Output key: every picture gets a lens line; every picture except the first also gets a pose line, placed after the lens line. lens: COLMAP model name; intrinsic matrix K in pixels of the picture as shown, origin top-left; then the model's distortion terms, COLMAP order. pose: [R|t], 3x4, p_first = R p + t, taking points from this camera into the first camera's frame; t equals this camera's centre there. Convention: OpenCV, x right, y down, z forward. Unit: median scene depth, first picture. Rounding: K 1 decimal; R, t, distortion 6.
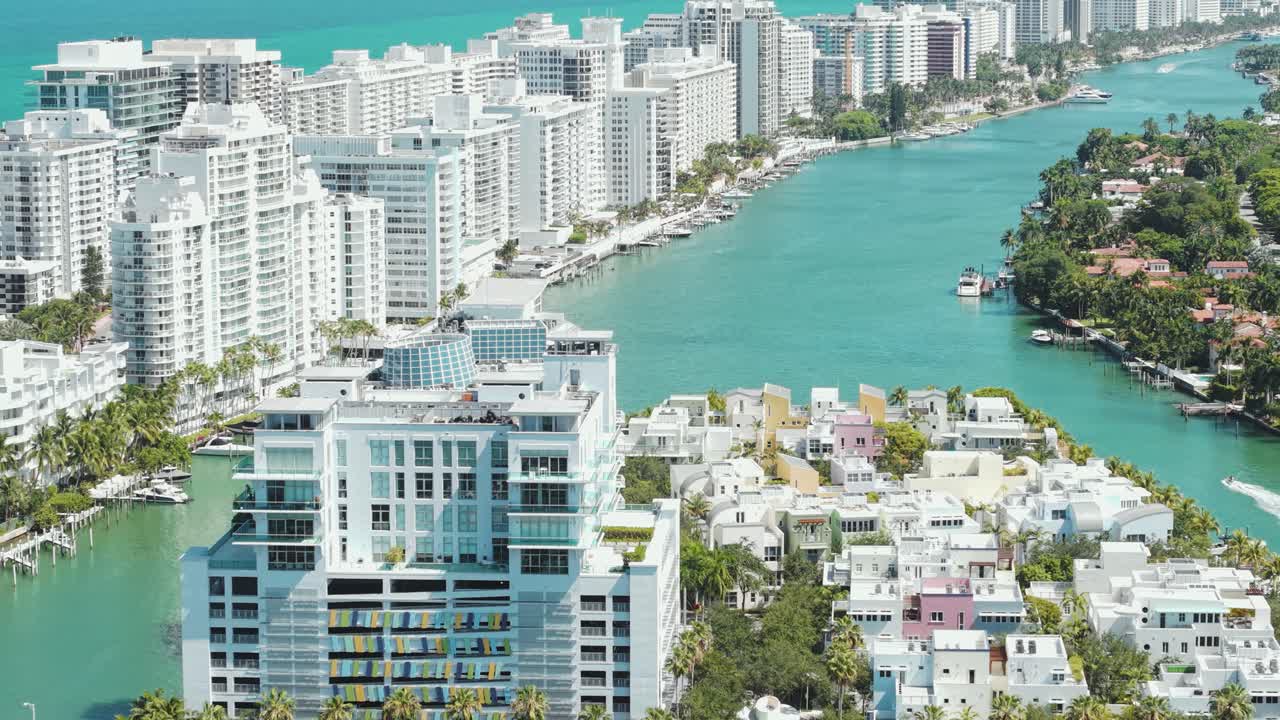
lens RADIAL K [[2953.6, 0, 640.2], [0, 2953.6, 360.2], [0, 0, 1]] dist [-0.161711, 0.000000]
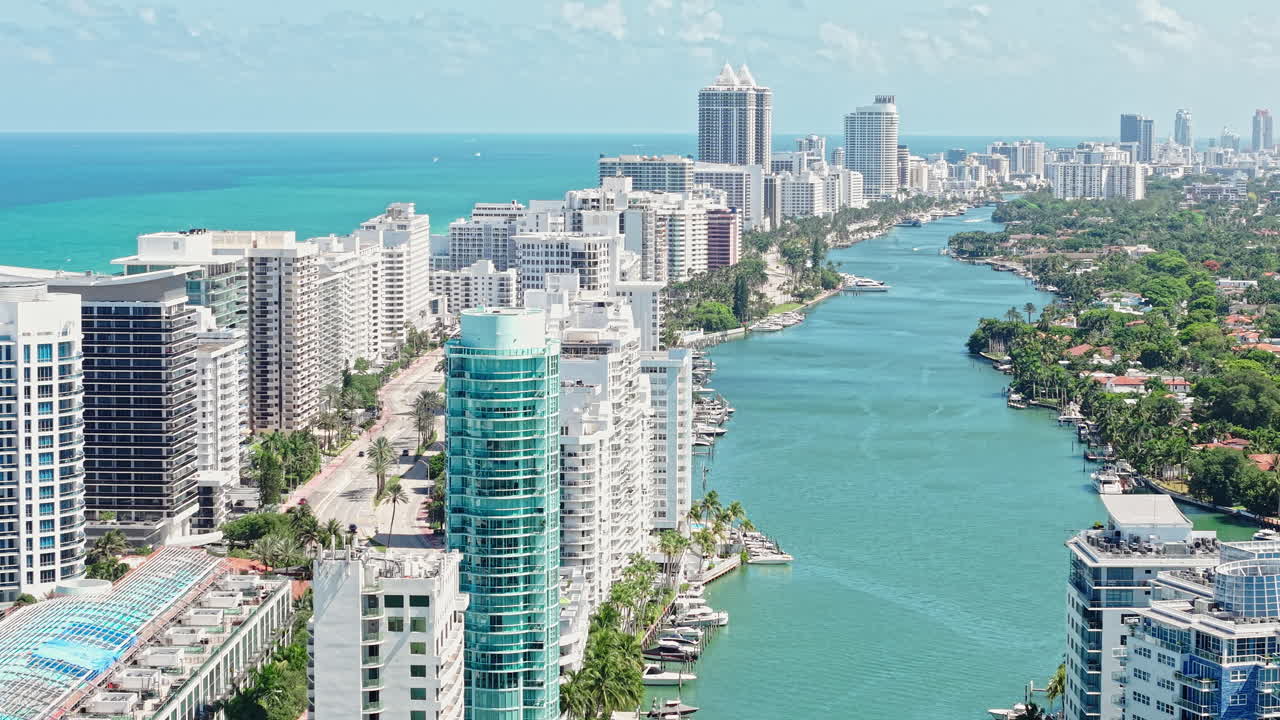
lens RADIAL K [[2953.6, 0, 640.3], [0, 2953.6, 359.9], [0, 0, 1]] dist [-0.161711, 0.000000]
pose [[0.986160, -0.005596, 0.165703, -0.163957], [0.015889, 0.998020, -0.060857, -0.007361], [-0.165034, 0.062648, 0.984296, 0.042826]]
